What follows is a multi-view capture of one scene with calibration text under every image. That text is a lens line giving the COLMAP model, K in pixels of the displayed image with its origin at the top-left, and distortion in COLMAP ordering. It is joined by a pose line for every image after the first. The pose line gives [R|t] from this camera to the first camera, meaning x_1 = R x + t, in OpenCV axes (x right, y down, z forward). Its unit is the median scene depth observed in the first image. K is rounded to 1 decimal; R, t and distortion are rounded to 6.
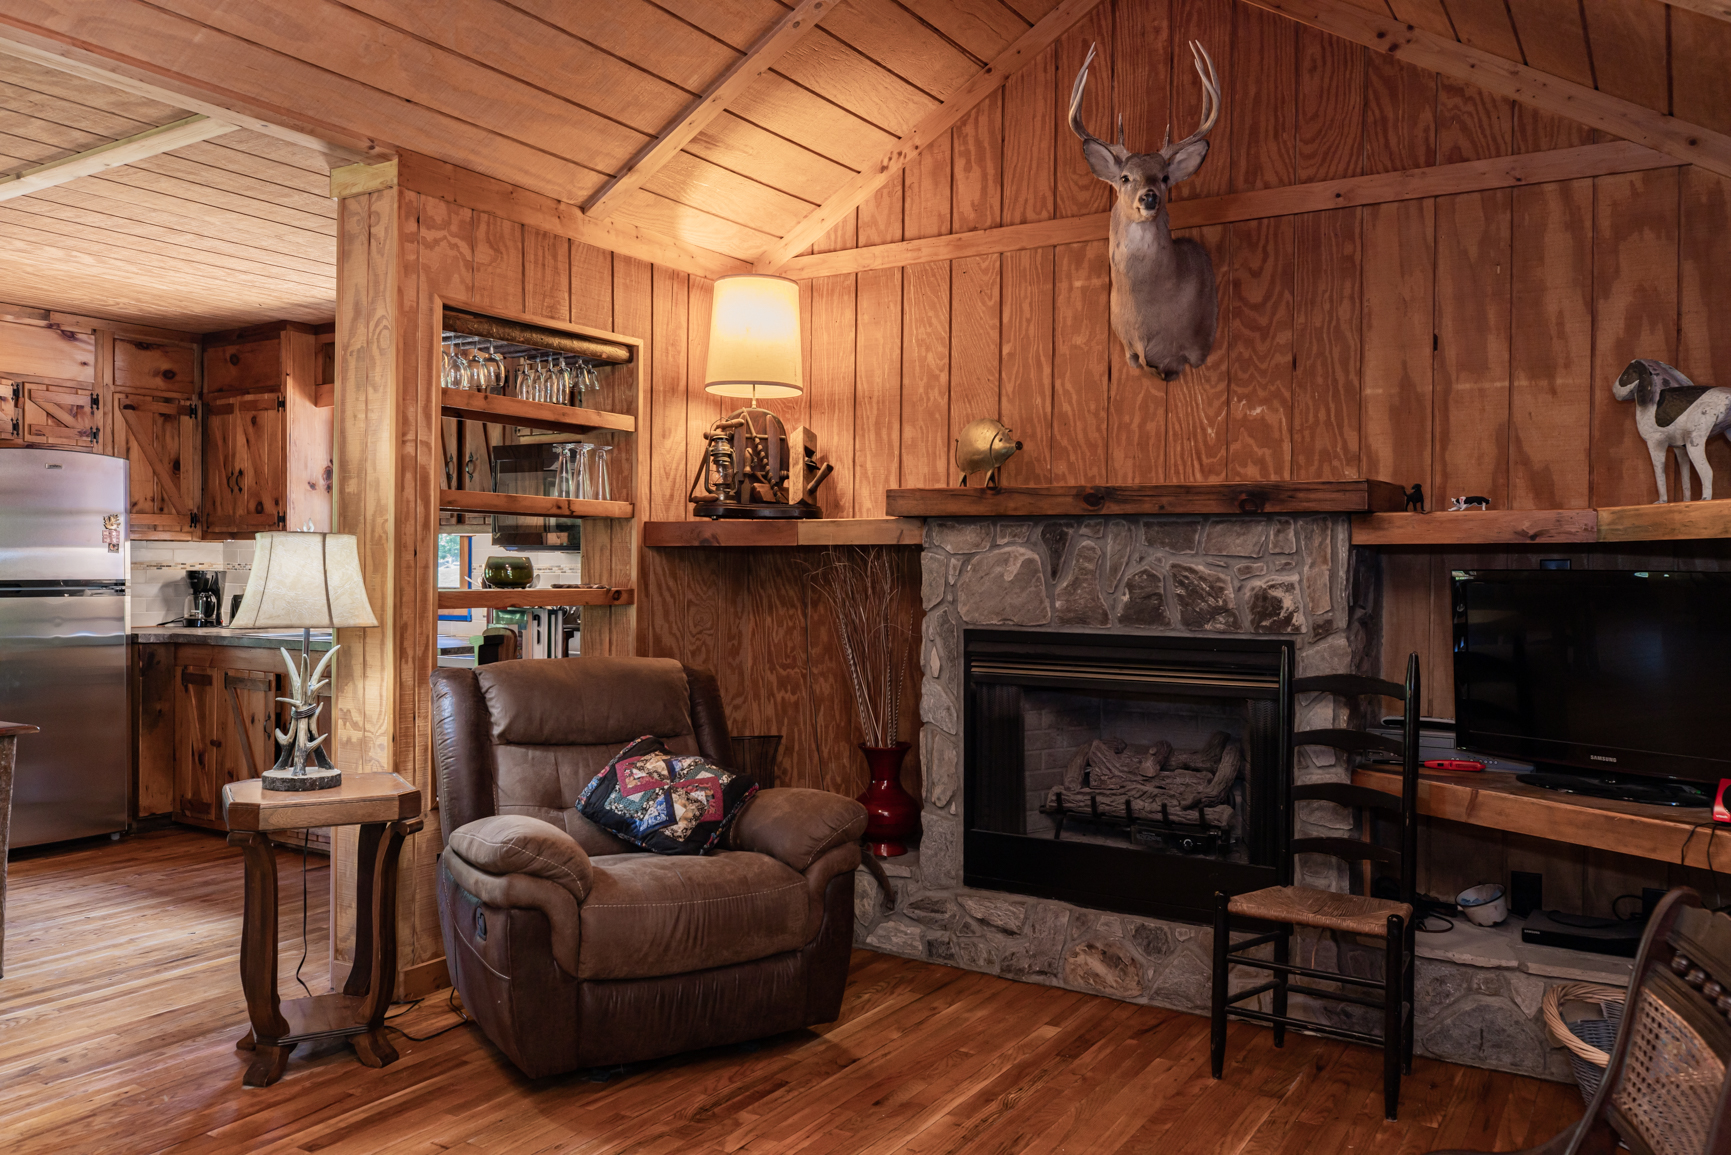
lens RADIAL K [[1310.9, 0, 867.8], [0, 1310.9, 571.9], [0, 0, 1]] dist [0.002460, 0.008763]
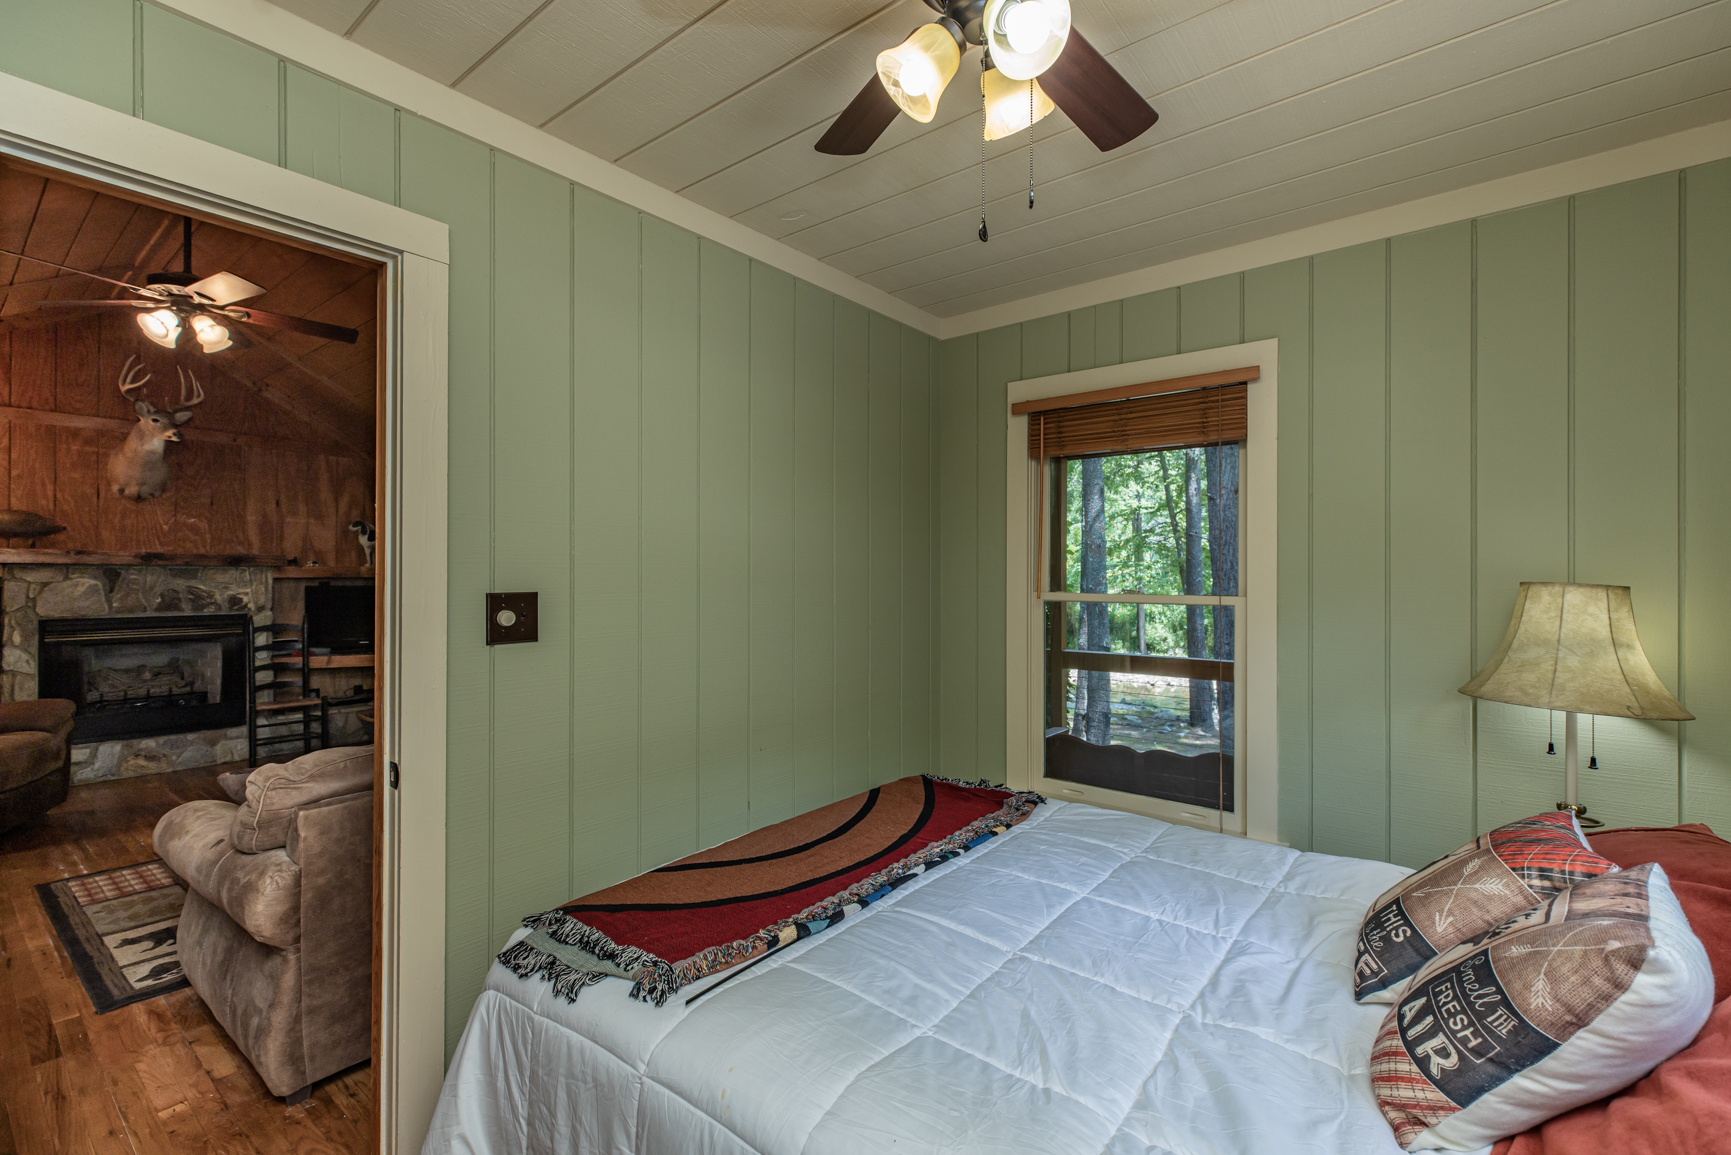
lens RADIAL K [[769.2, 0, 875.3], [0, 769.2, 570.4], [0, 0, 1]] dist [0.005106, -0.000232]
pose [[0.114982, -0.000752, 0.993367, -0.967926], [0.004719, 0.999989, 0.000211, -0.026579], [-0.993356, 0.004664, 0.114984, -0.401141]]
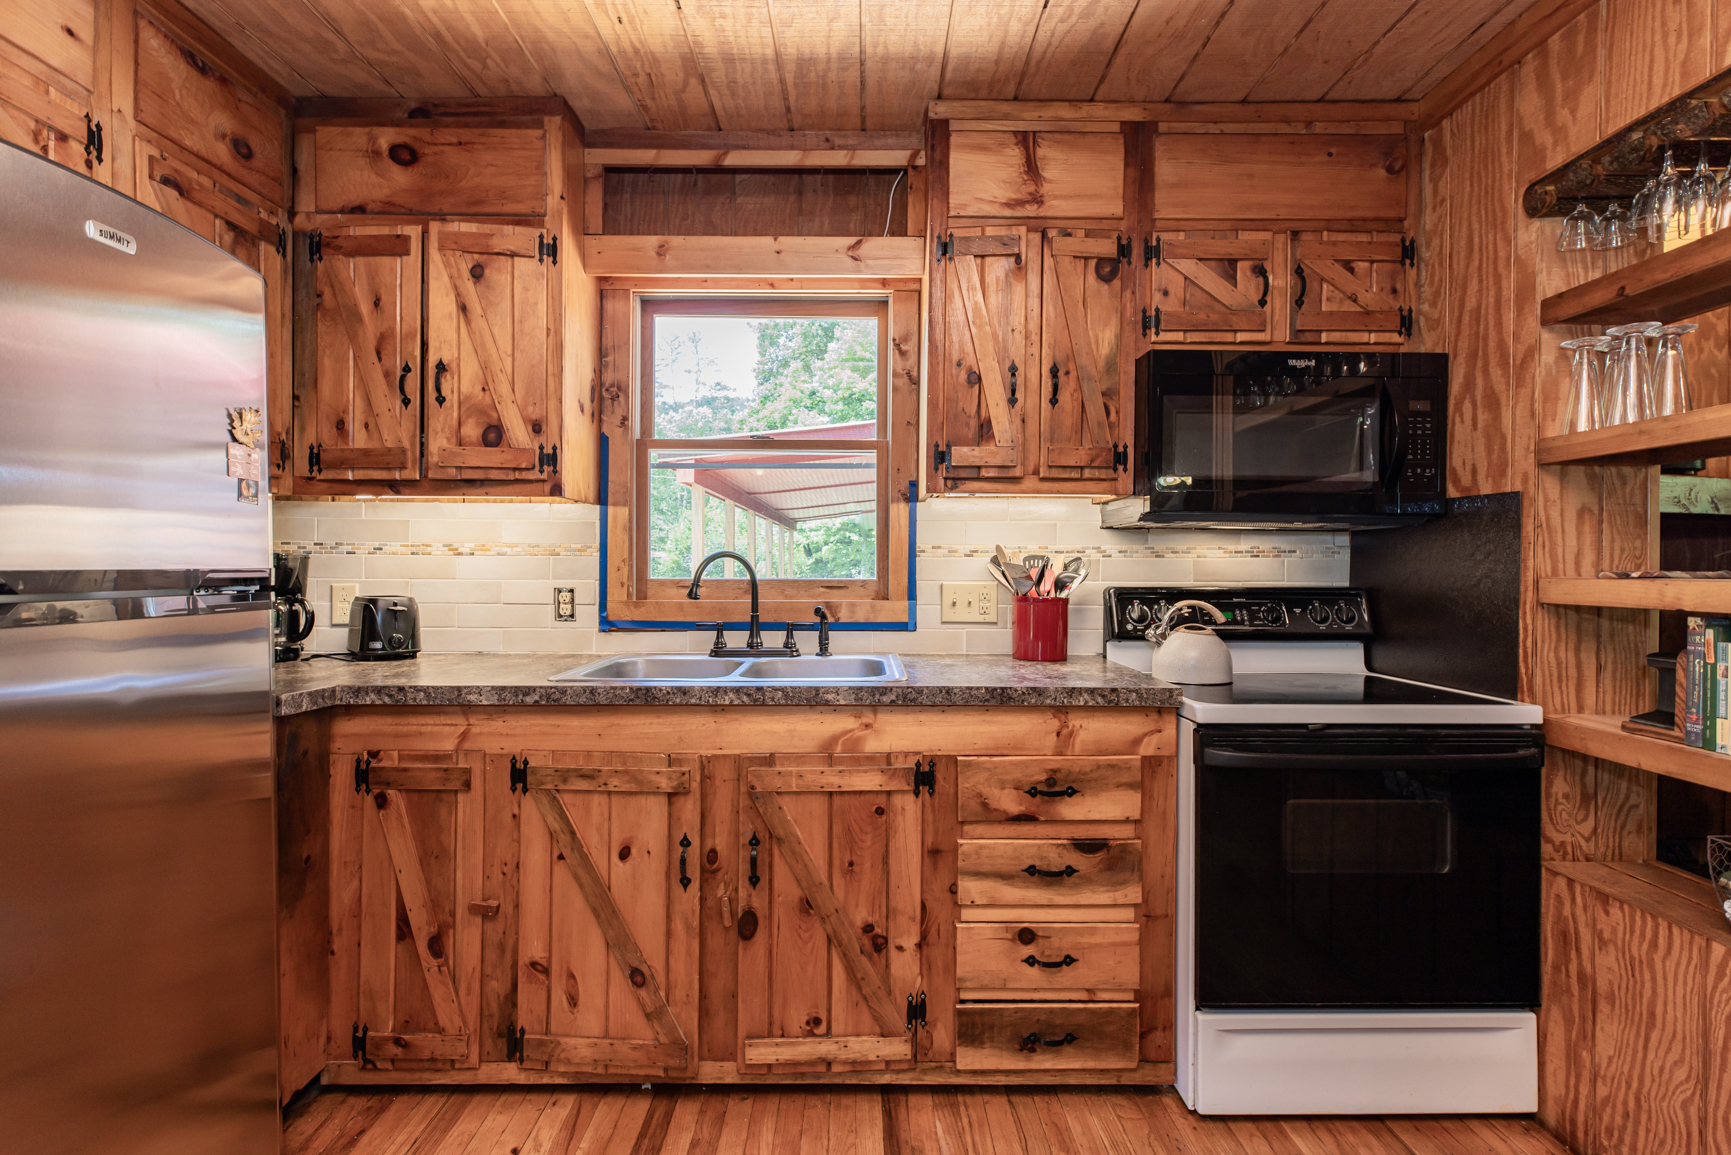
lens RADIAL K [[769.2, 0, 866.3], [0, 769.2, 567.9], [0, 0, 1]] dist [0.005106, -0.000232]
pose [[0.842668, -0.003455, 0.538423, -0.787704], [0.001746, 0.999992, 0.003684, 0.006613], [-0.538431, -0.002165, 0.842667, 1.016219]]
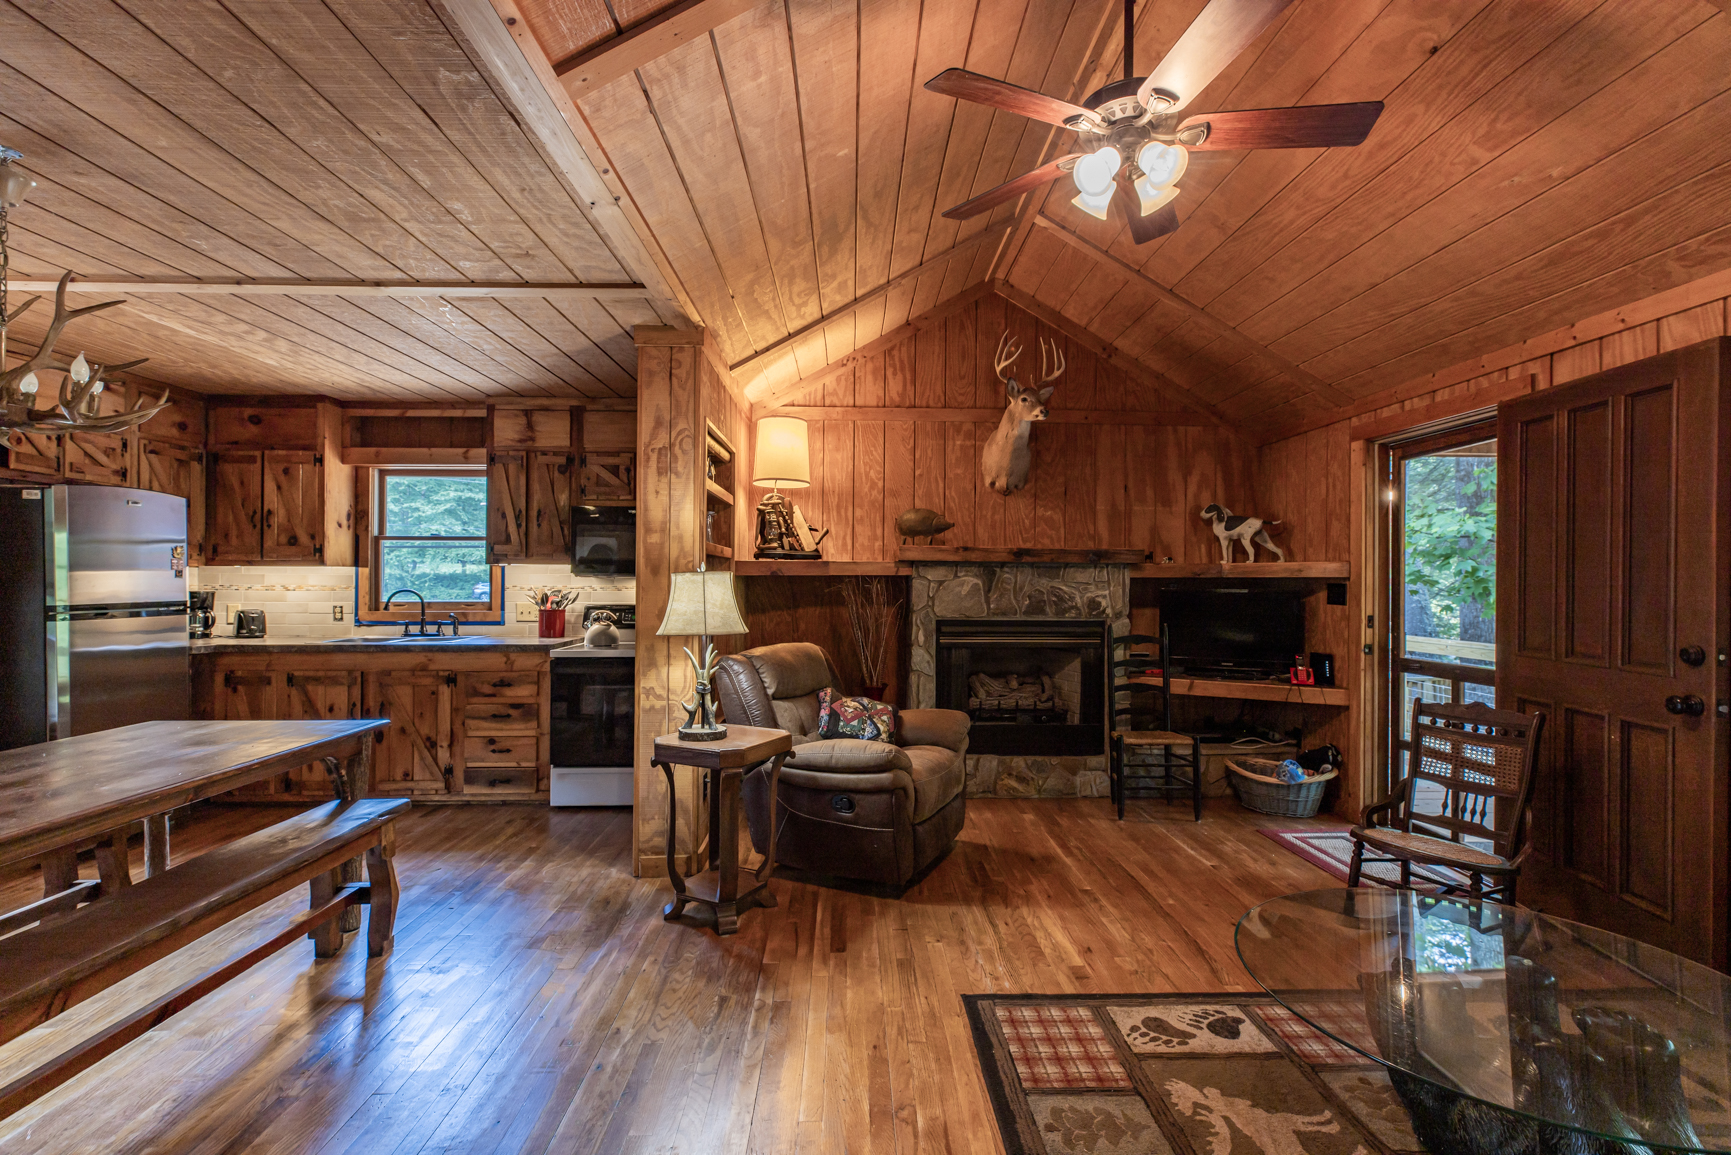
lens RADIAL K [[769.2, 0, 873.2], [0, 769.2, 573.9], [0, 0, 1]] dist [0.005106, -0.000232]
pose [[0.831334, 0.000518, 0.555773, -0.642710], [0.002977, 0.999981, -0.005385, -0.018277], [-0.555765, 0.006132, 0.831317, 0.121410]]
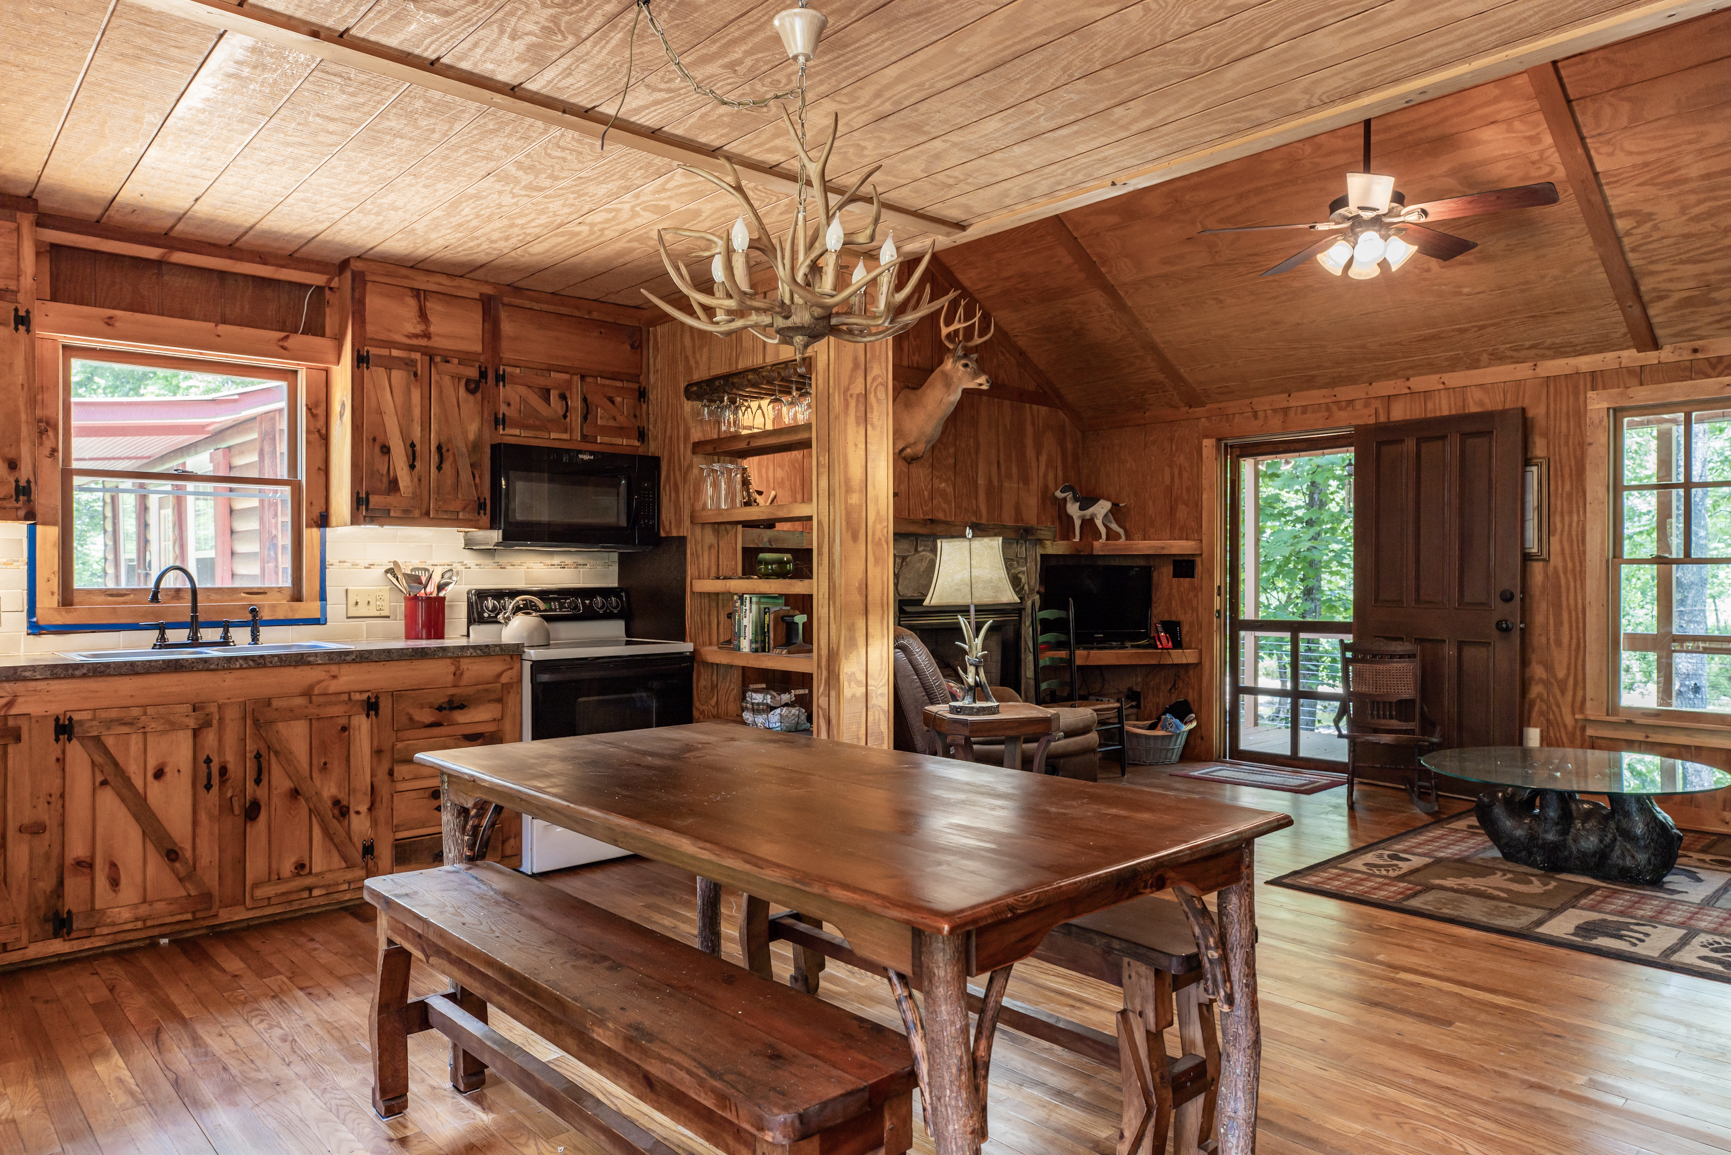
lens RADIAL K [[1117.5, 0, 880.8], [0, 1117.5, 577.3], [0, 0, 1]] dist [0.009454, 0.002399]
pose [[0.264390, -0.009053, 0.964373, -1.379006], [0.005398, 0.999954, 0.007907, 0.003104], [-0.964401, 0.003116, 0.264426, 0.650728]]
